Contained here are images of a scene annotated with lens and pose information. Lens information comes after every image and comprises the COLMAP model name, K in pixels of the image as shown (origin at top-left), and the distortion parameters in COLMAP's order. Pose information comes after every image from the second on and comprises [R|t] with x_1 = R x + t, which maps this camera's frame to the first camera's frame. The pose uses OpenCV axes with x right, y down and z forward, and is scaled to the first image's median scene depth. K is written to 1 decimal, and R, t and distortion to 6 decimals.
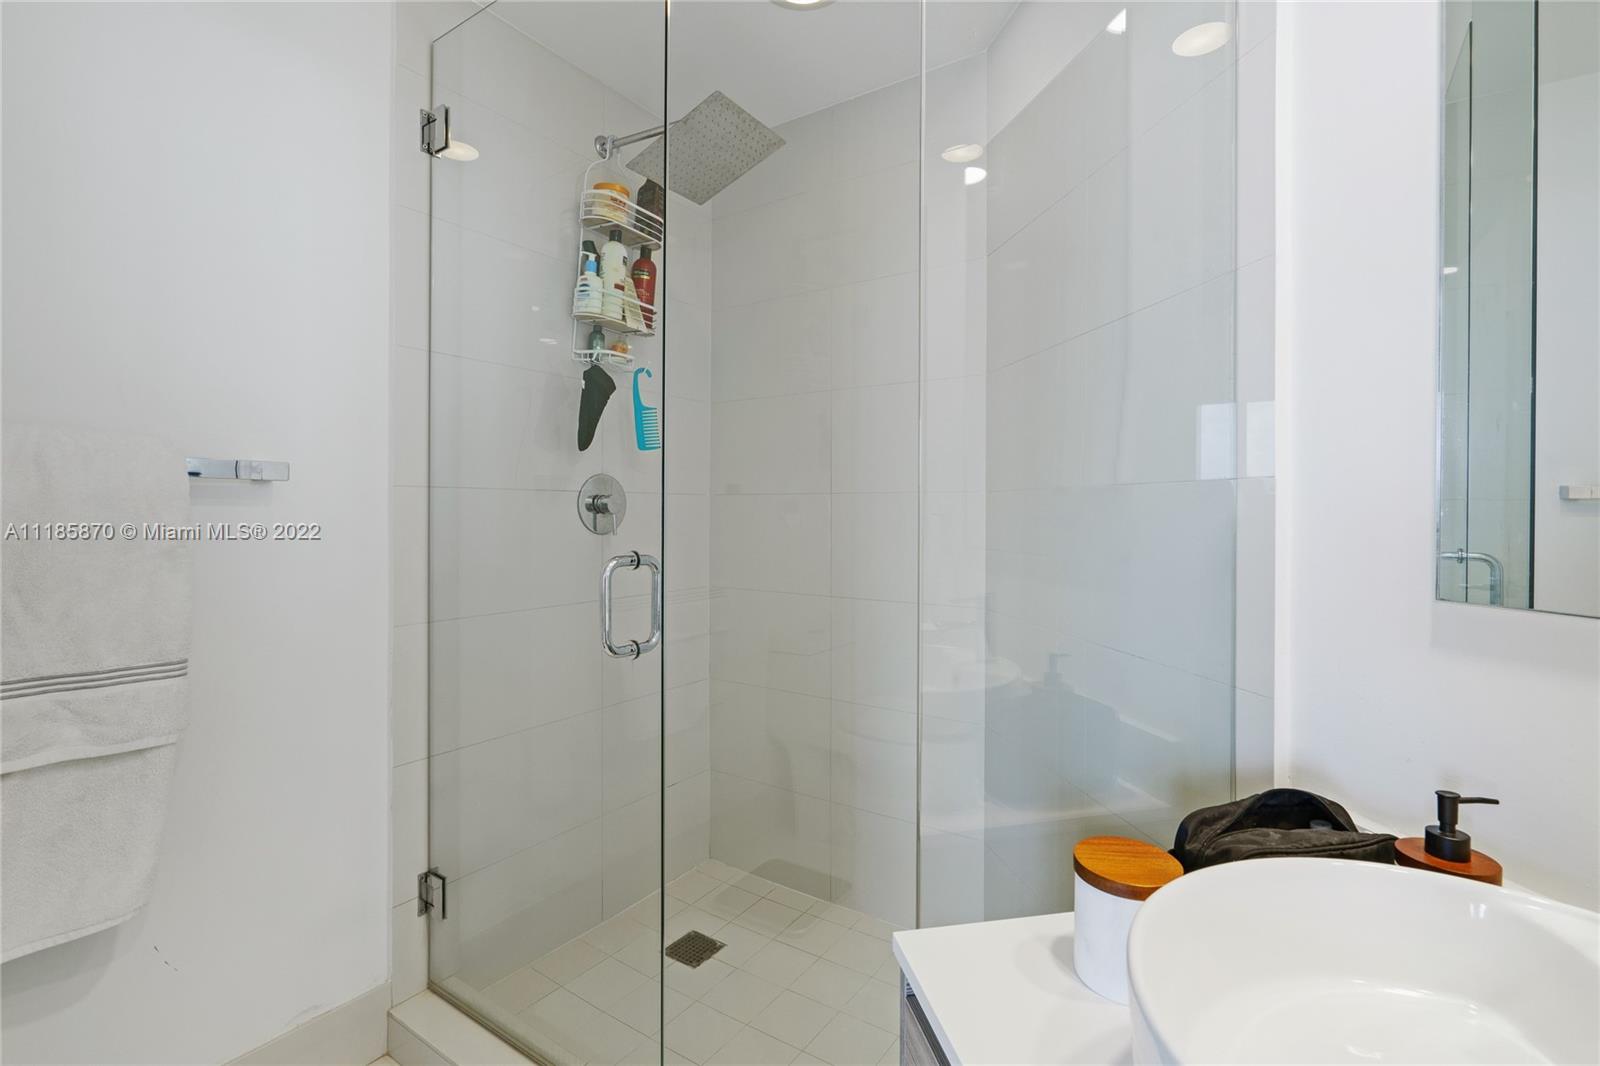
lens RADIAL K [[731.3, 0, 802.6], [0, 731.3, 508.1], [0, 0, 1]] dist [-0.001563, 0.002244]
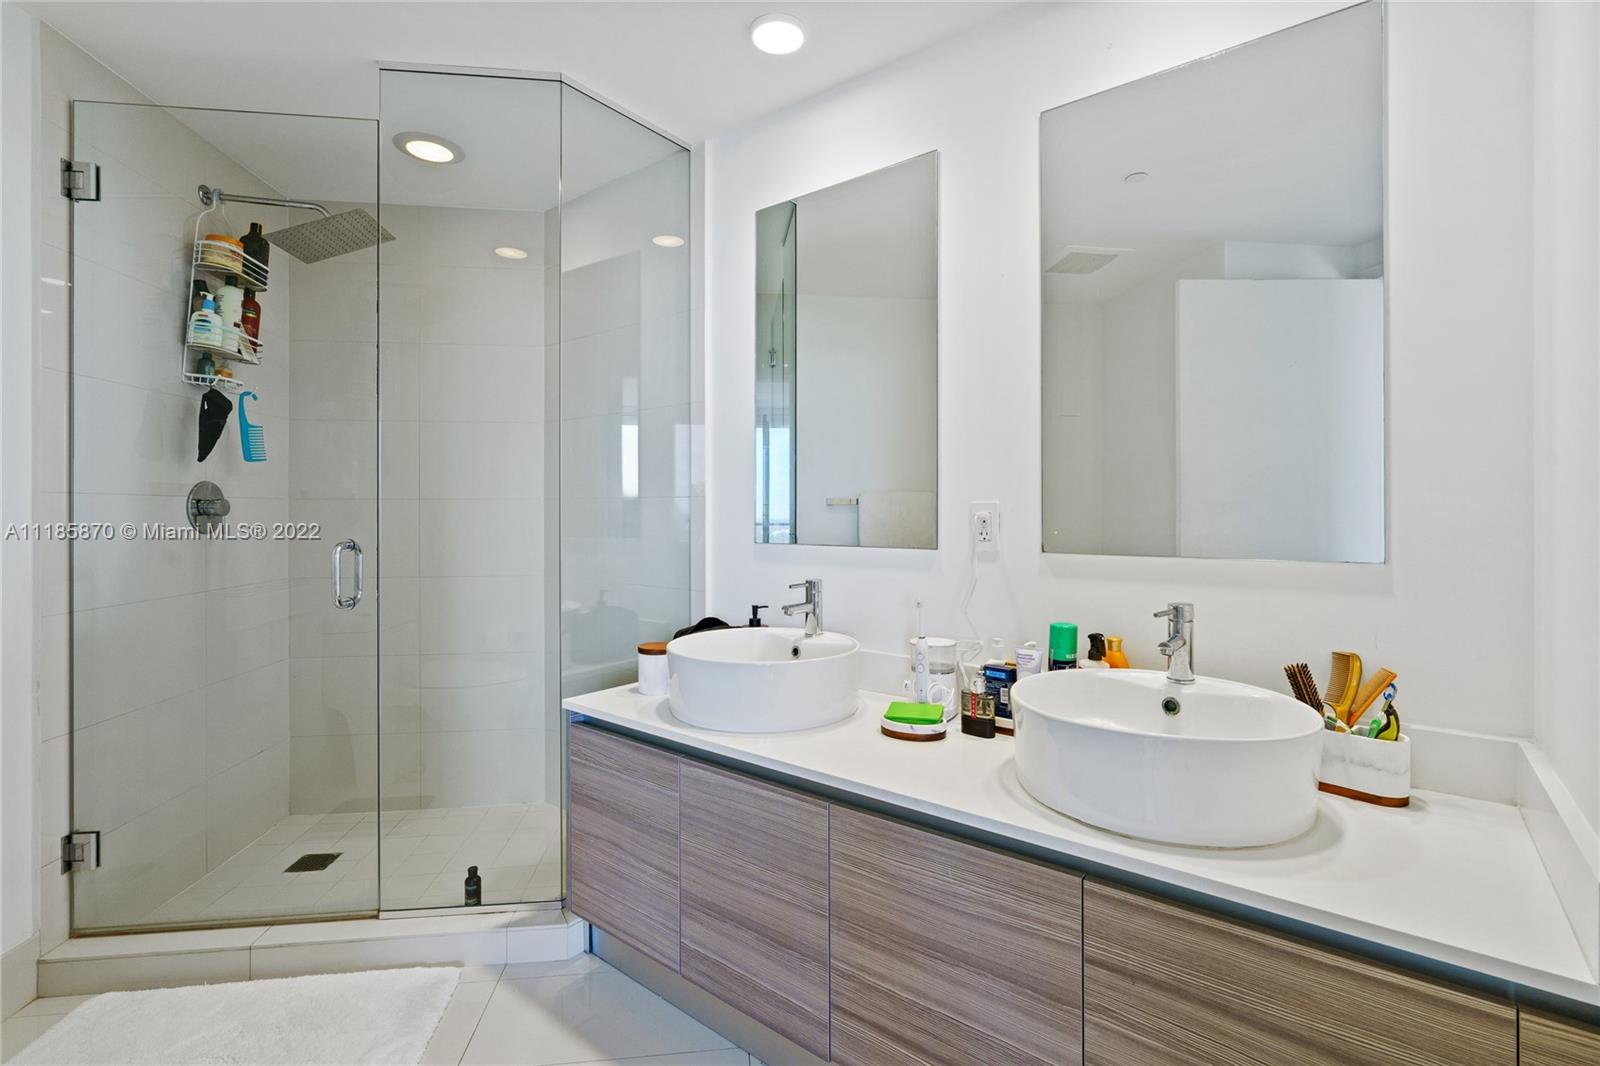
lens RADIAL K [[731.3, 0, 798.0], [0, 731.3, 519.9], [0, 0, 1]] dist [-0.001563, 0.002244]
pose [[0.766223, -0.011774, 0.642467, -0.317860], [0.004643, 0.999907, 0.012787, 0.003184], [-0.642558, -0.006814, 0.766207, -0.496928]]
